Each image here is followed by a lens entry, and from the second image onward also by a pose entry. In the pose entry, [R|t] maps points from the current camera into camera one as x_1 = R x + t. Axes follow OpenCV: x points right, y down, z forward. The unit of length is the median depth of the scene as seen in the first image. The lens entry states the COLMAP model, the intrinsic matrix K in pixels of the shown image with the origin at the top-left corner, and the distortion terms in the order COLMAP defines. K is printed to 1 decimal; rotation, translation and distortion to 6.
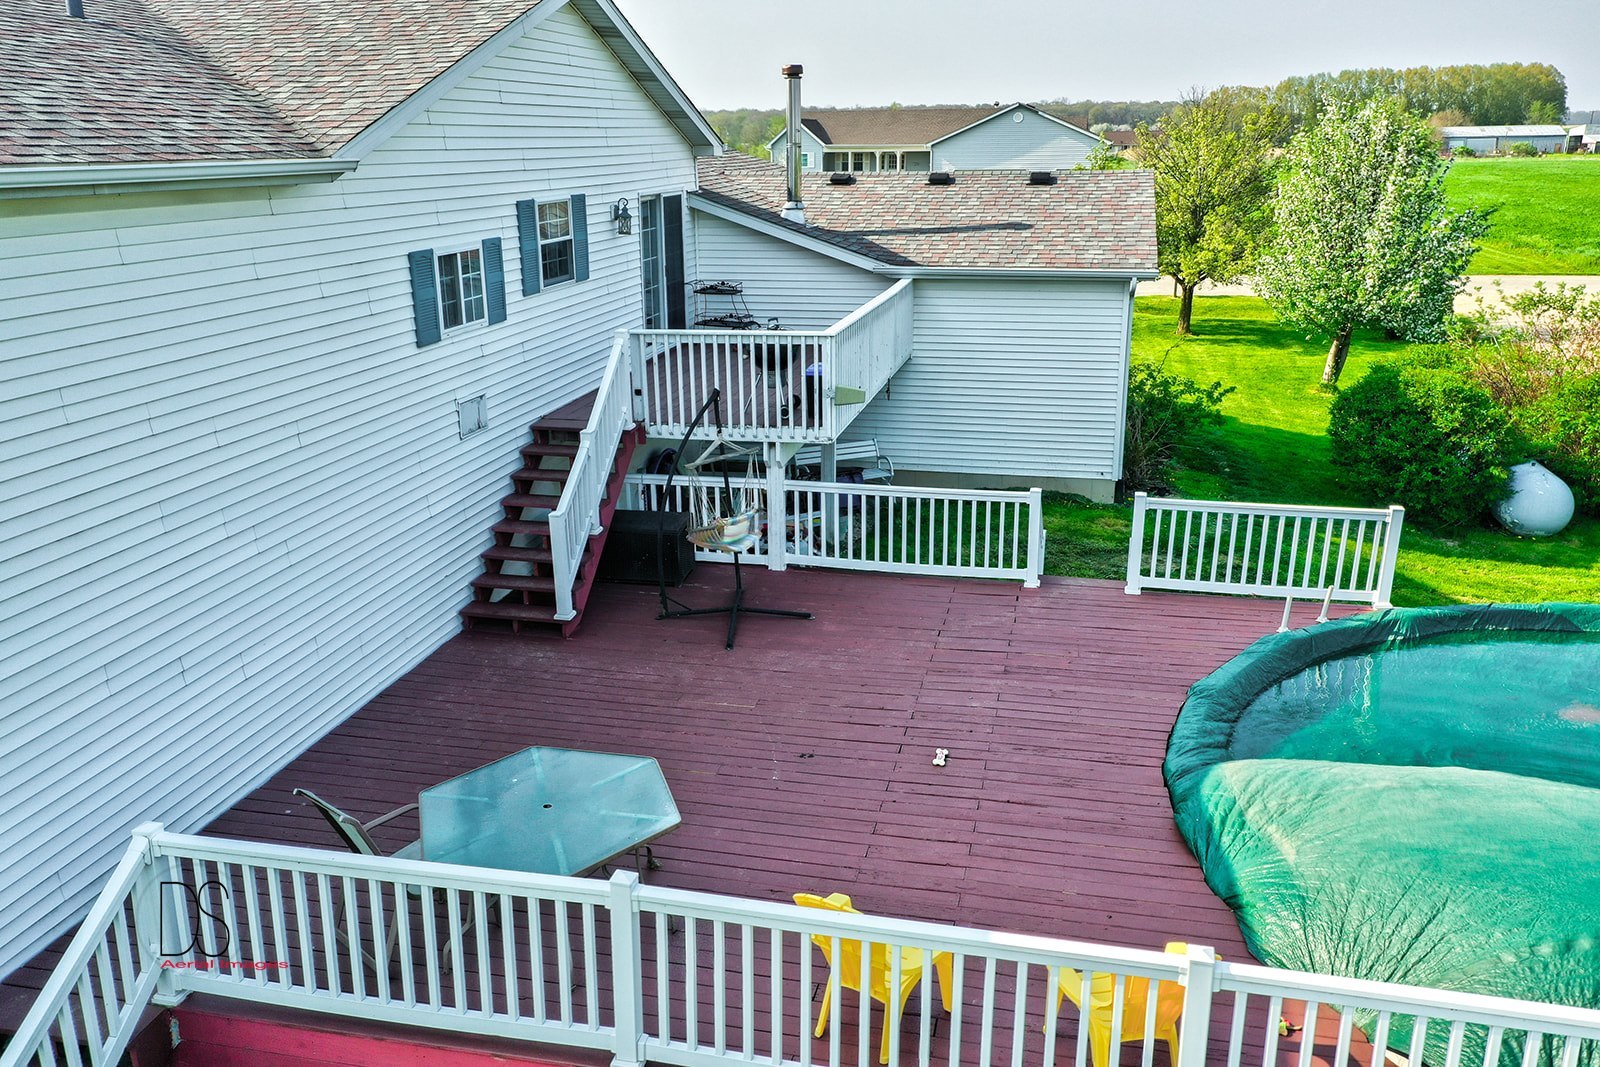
lens RADIAL K [[1286.9, 0, 800.0], [0, 1286.9, 533.5], [0, 0, 1]] dist [0.023907, 0.013336]
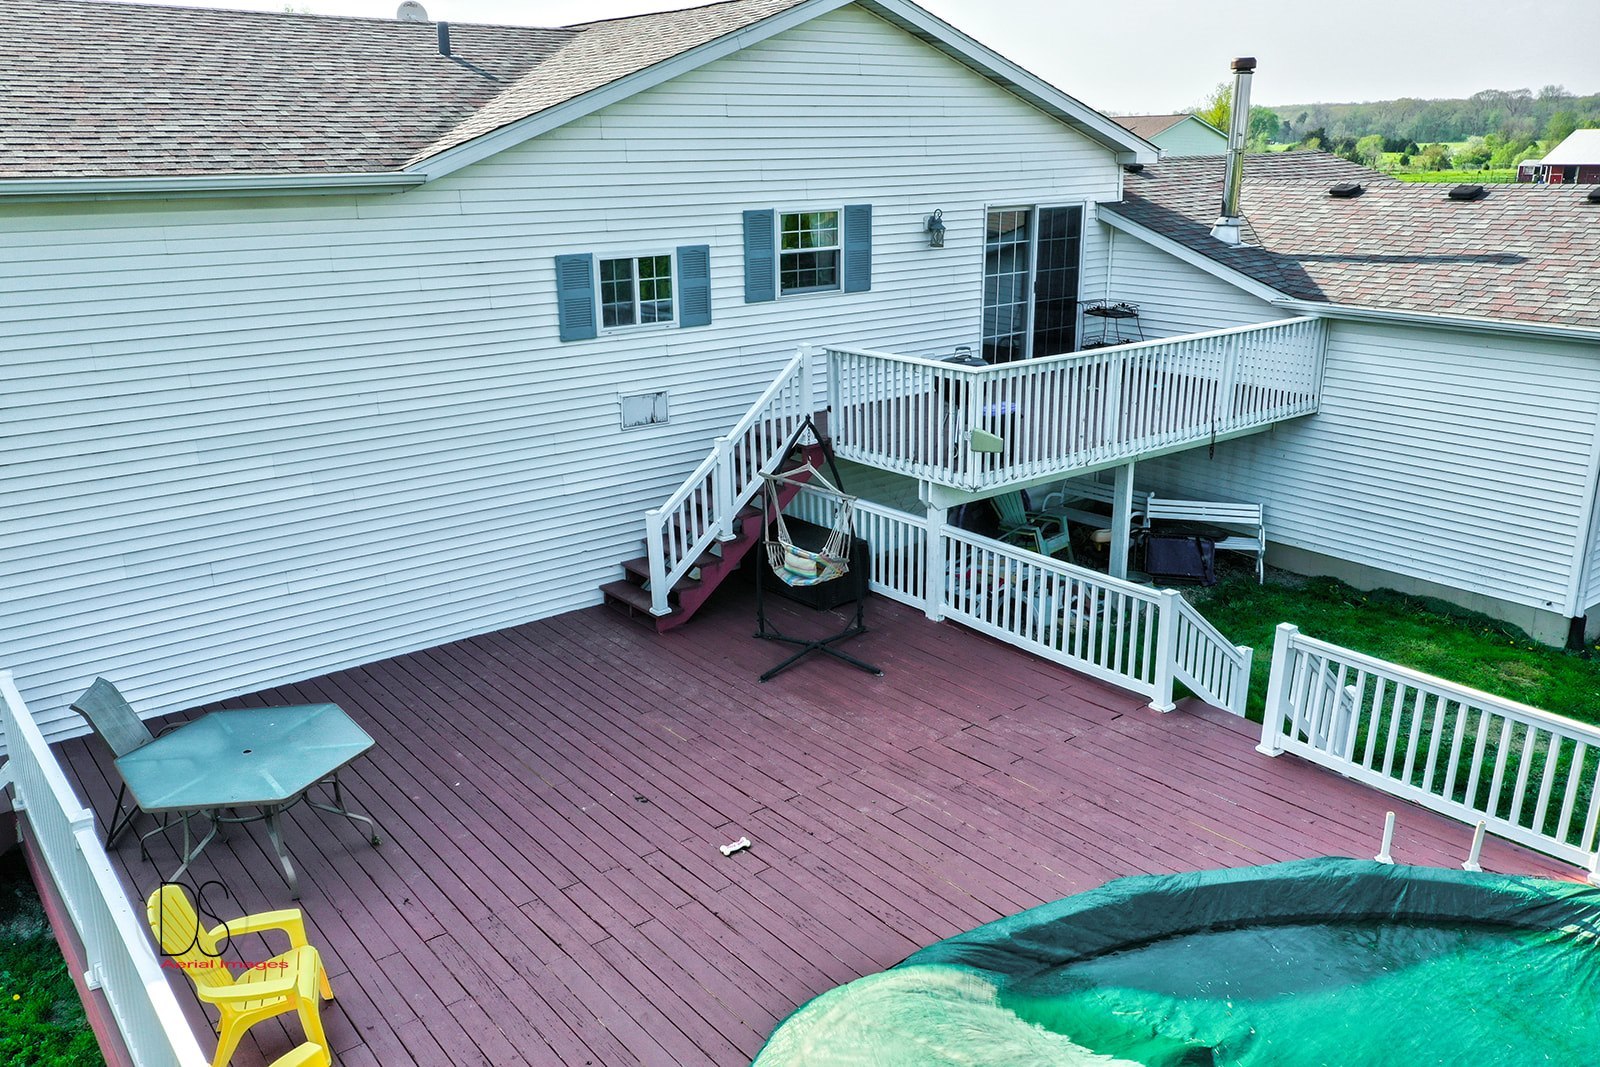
lens RADIAL K [[1286.9, 0, 800.0], [0, 1286.9, 533.5], [0, 0, 1]] dist [0.023907, 0.013336]
pose [[0.775718, 0.185590, -0.603174, 0.493854], [-0.181783, 0.980981, 0.068055, -0.084319], [0.604332, 0.056855, 0.794701, 0.227575]]
